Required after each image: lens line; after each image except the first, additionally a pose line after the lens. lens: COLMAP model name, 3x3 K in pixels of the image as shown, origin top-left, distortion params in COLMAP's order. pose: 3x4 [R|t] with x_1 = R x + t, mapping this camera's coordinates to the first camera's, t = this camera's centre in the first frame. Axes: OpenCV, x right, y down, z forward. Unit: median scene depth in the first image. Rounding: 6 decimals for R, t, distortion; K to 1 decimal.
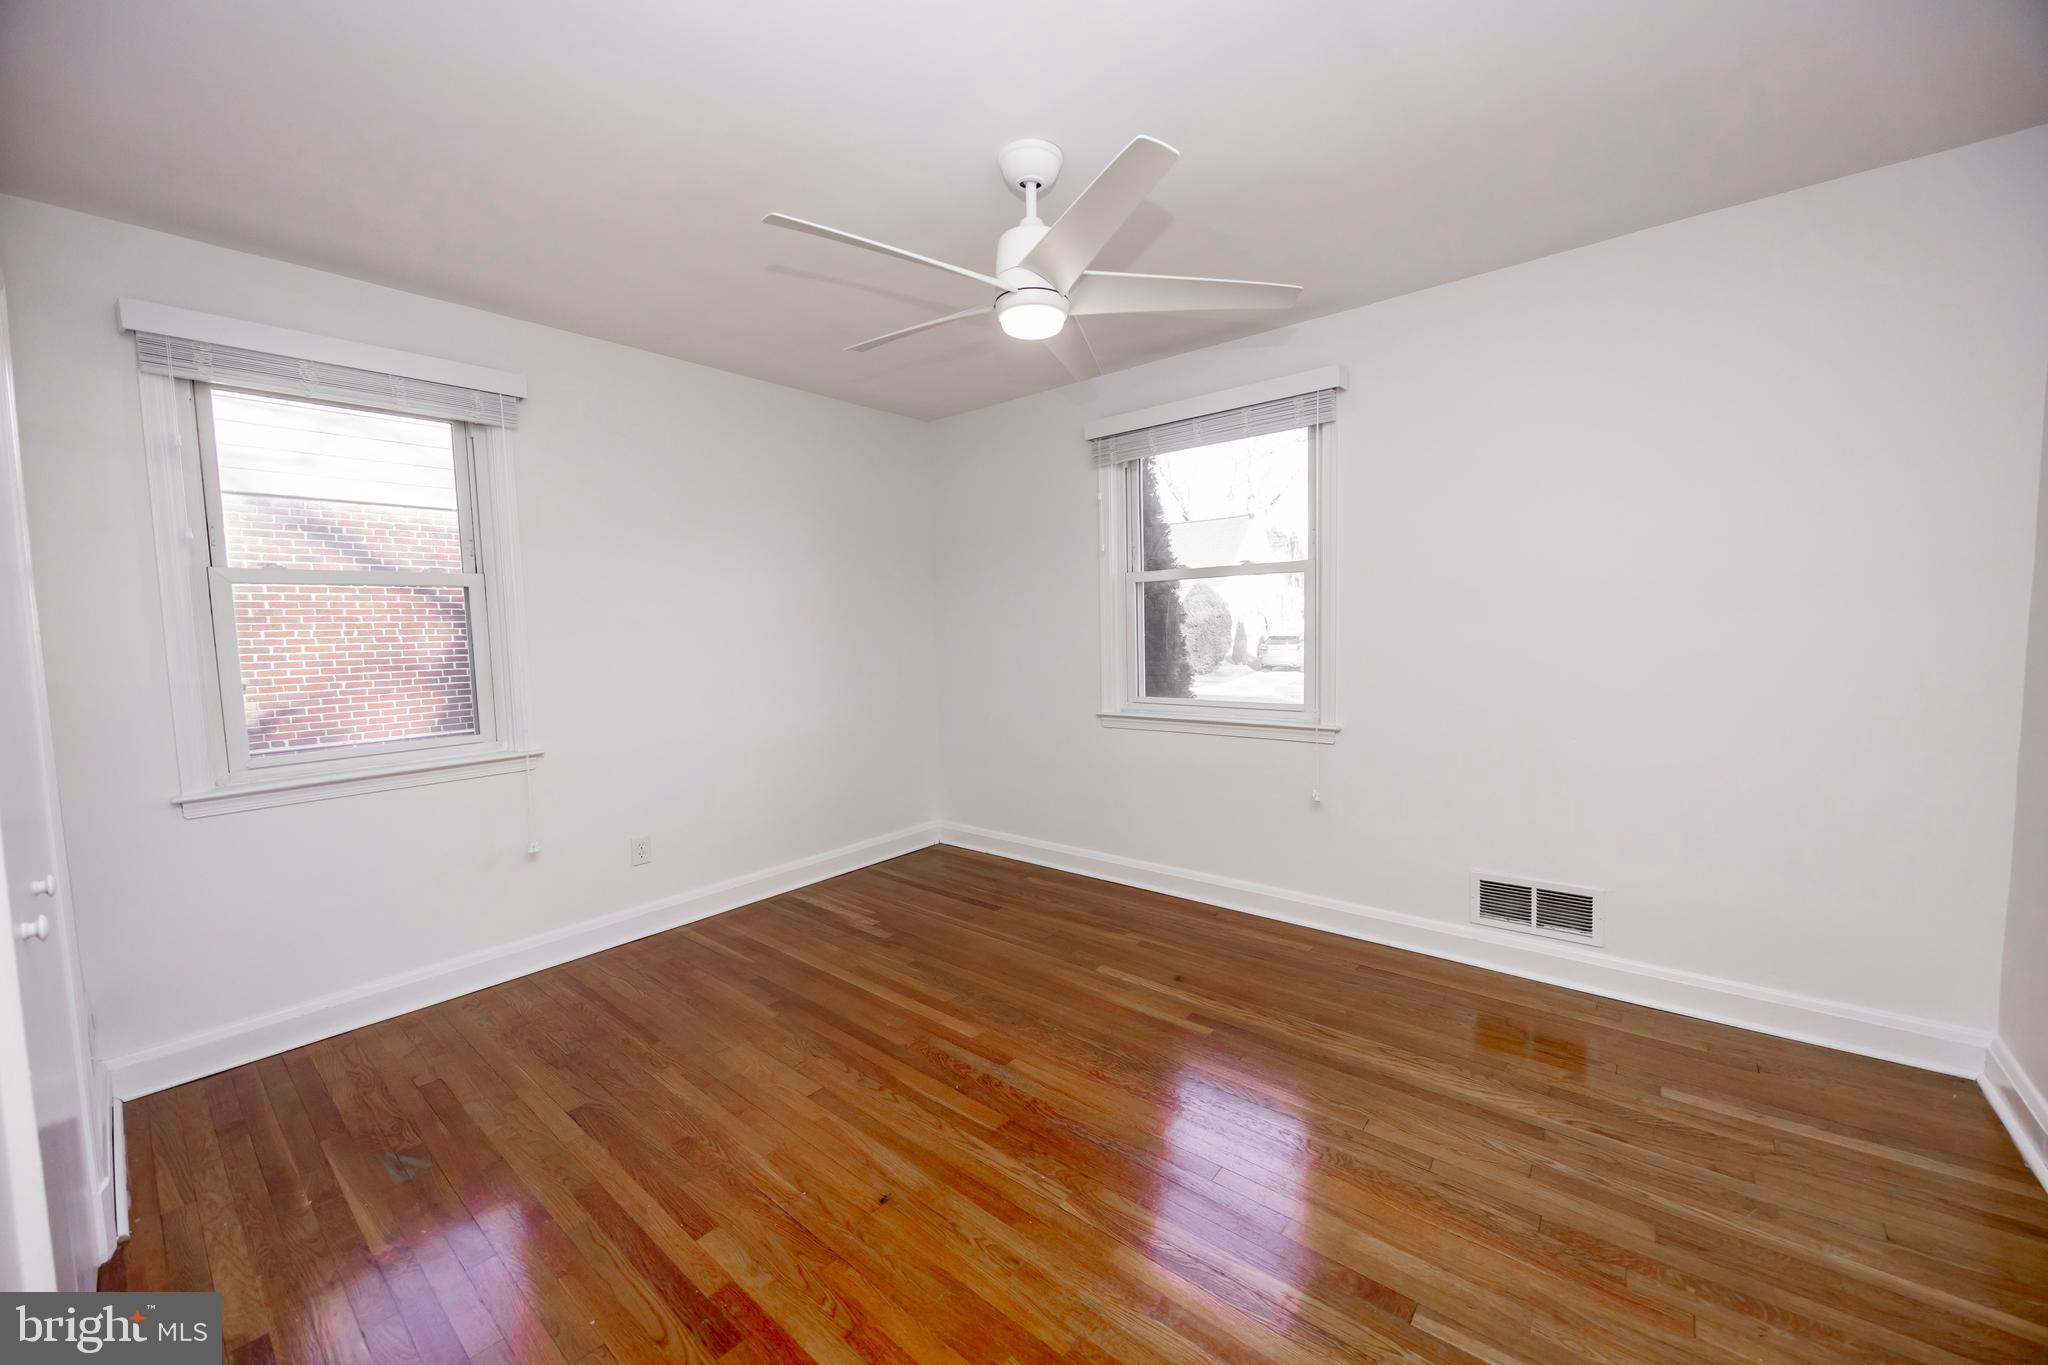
lens RADIAL K [[780.3, 0, 1028.6], [0, 780.3, 684.0], [0, 0, 1]] dist [-0.002369, 0.000254]
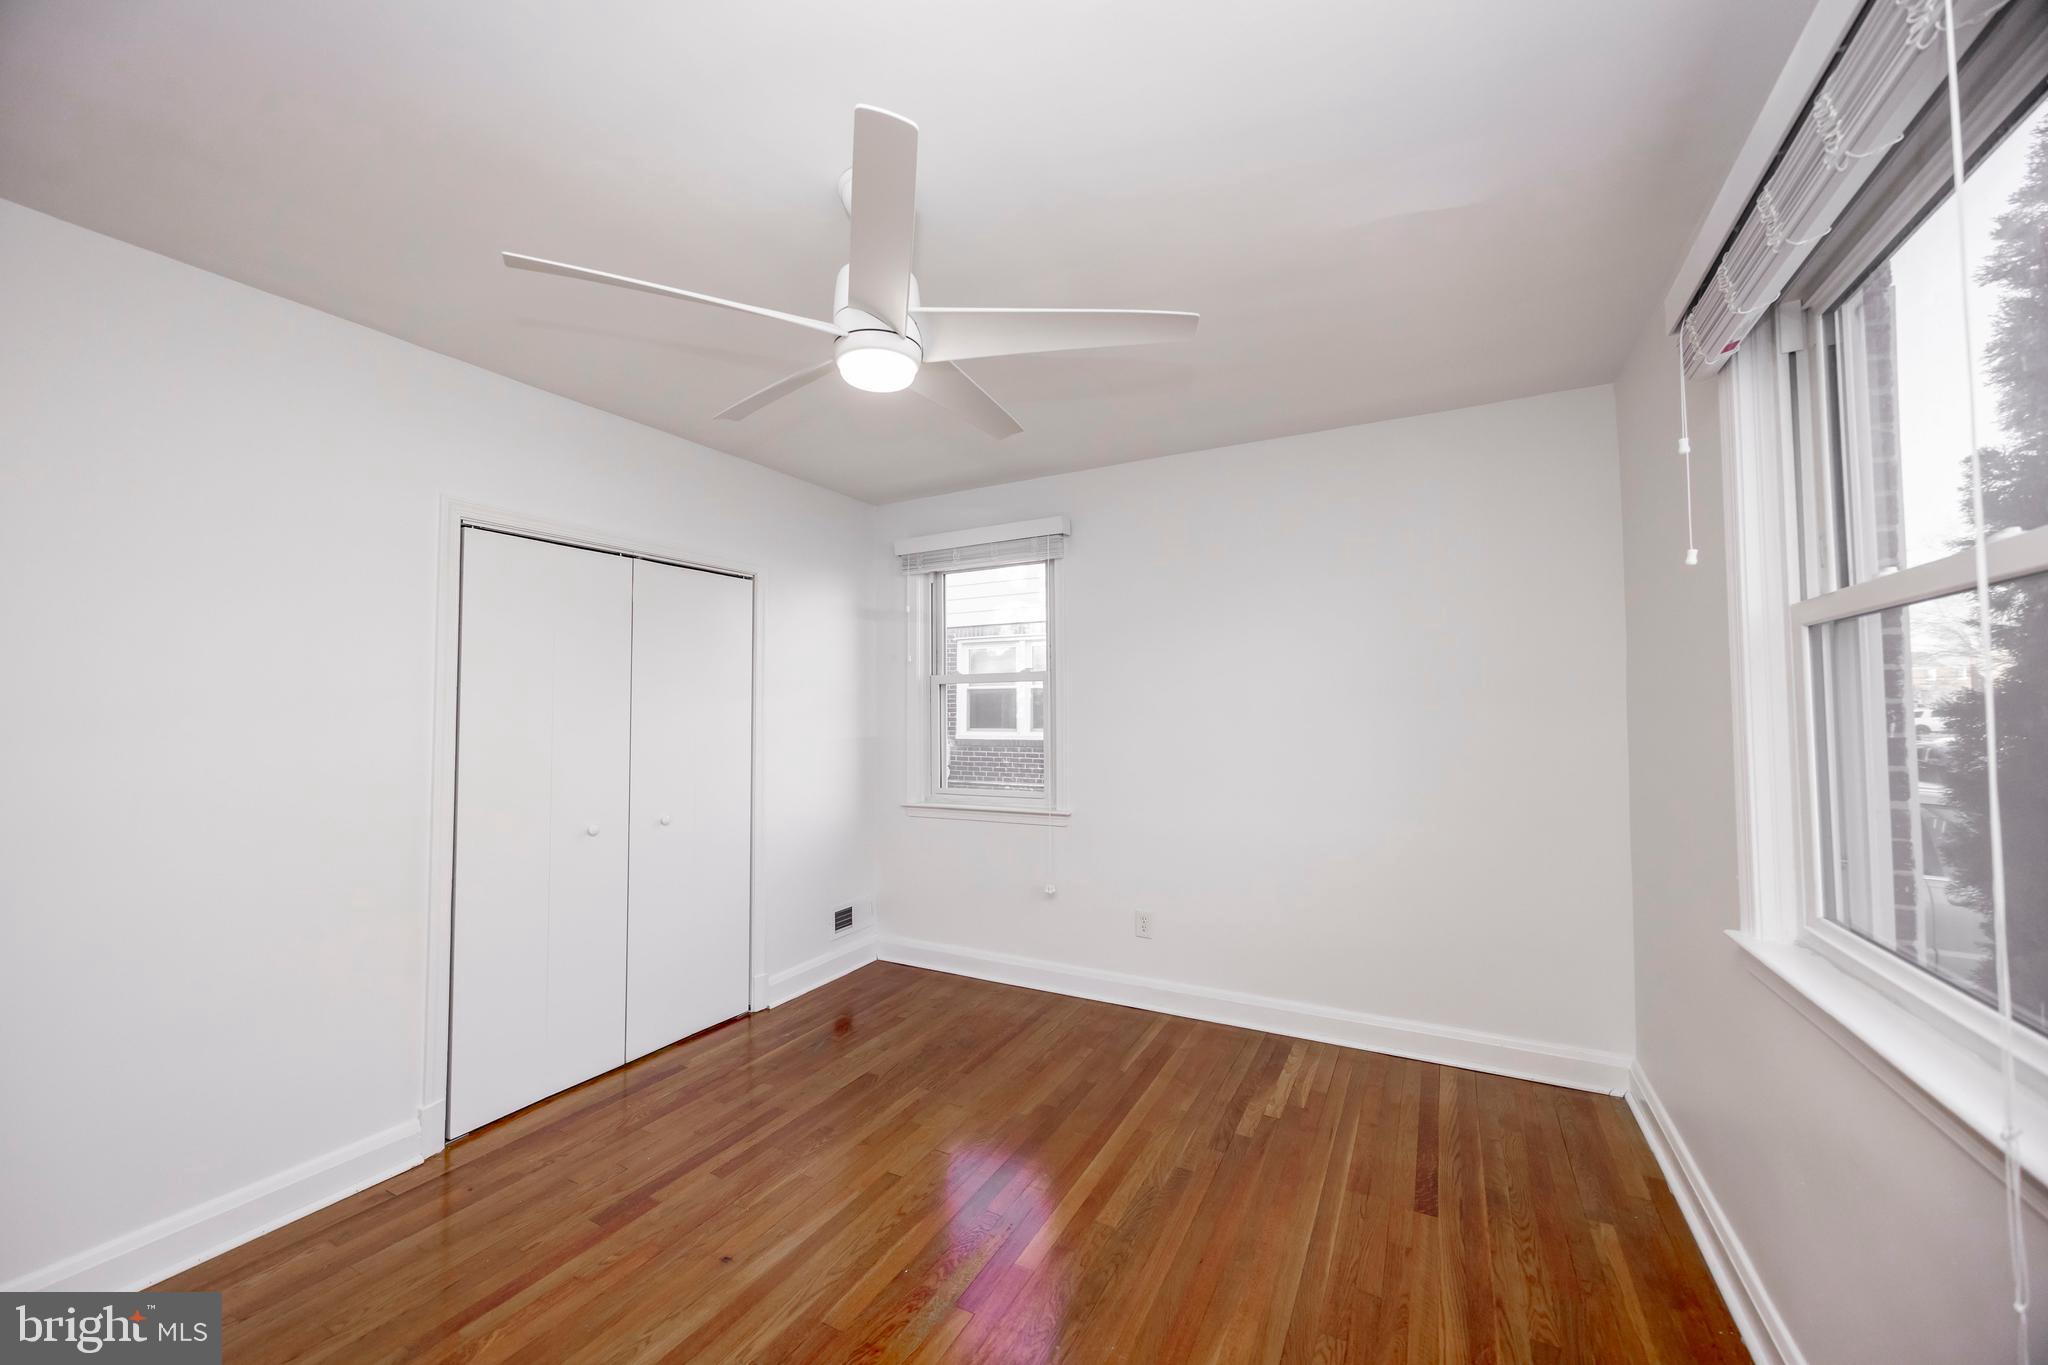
lens RADIAL K [[780.3, 0, 1017.6], [0, 780.3, 682.9], [0, 0, 1]] dist [-0.002369, 0.000254]
pose [[0.189415, -0.017694, -0.981738, 0.655427], [-0.077351, 0.996461, -0.032884, -0.081588], [0.978846, 0.082167, 0.187376, 0.779444]]
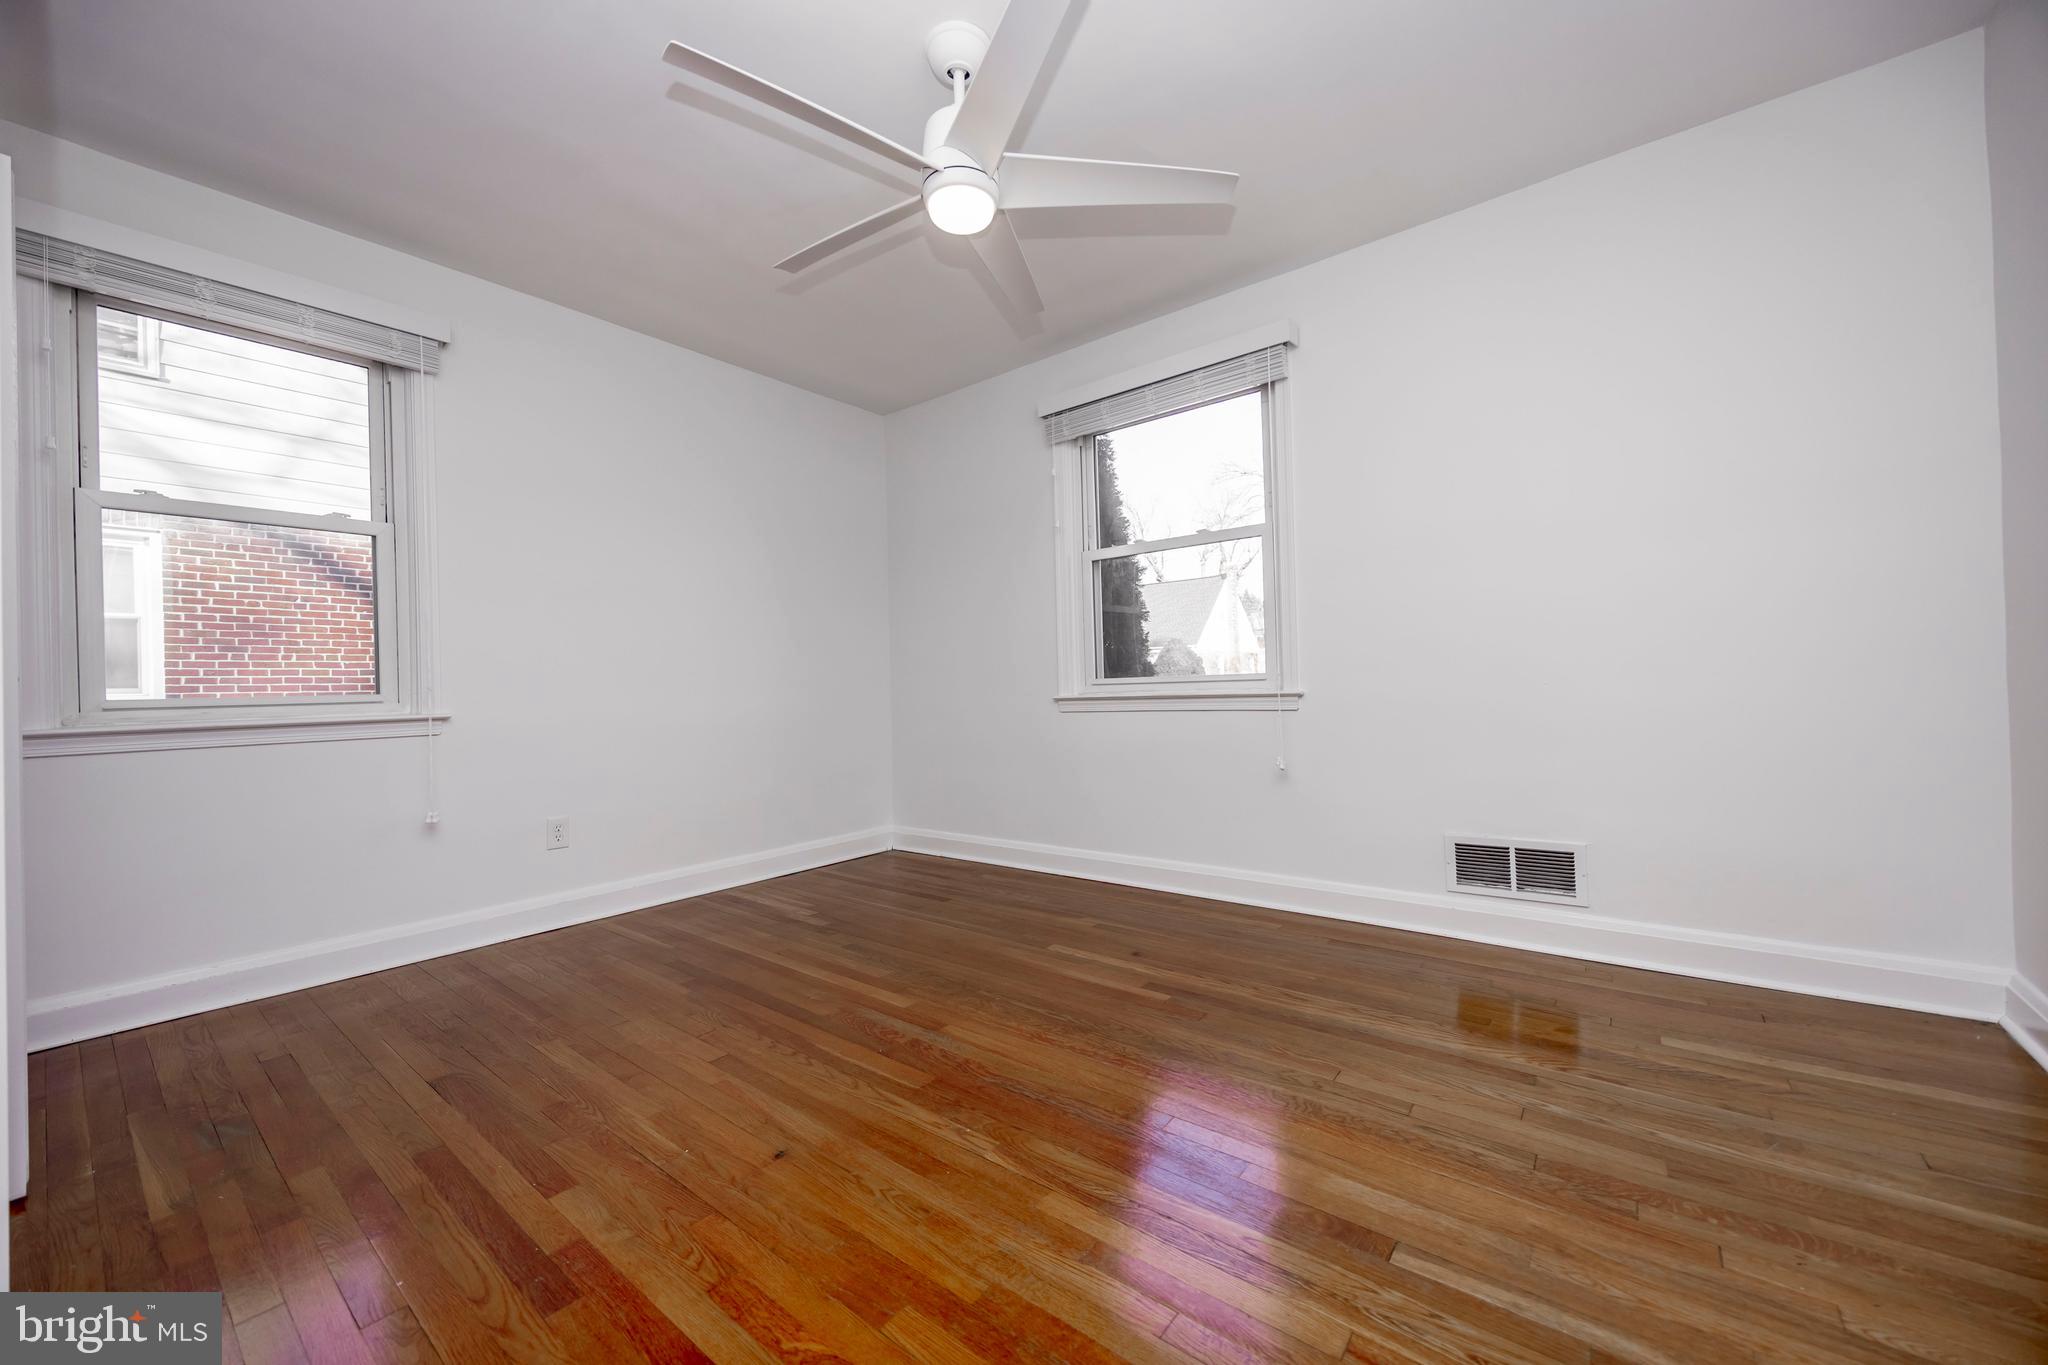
lens RADIAL K [[780.3, 0, 1025.0], [0, 780.3, 687.0], [0, 0, 1]] dist [-0.002369, 0.000254]
pose [[0.999731, -0.003497, 0.022934, 0.045693], [0.005339, 0.996718, -0.080781, 0.151918], [-0.022576, 0.080882, 0.996468, 0.068812]]
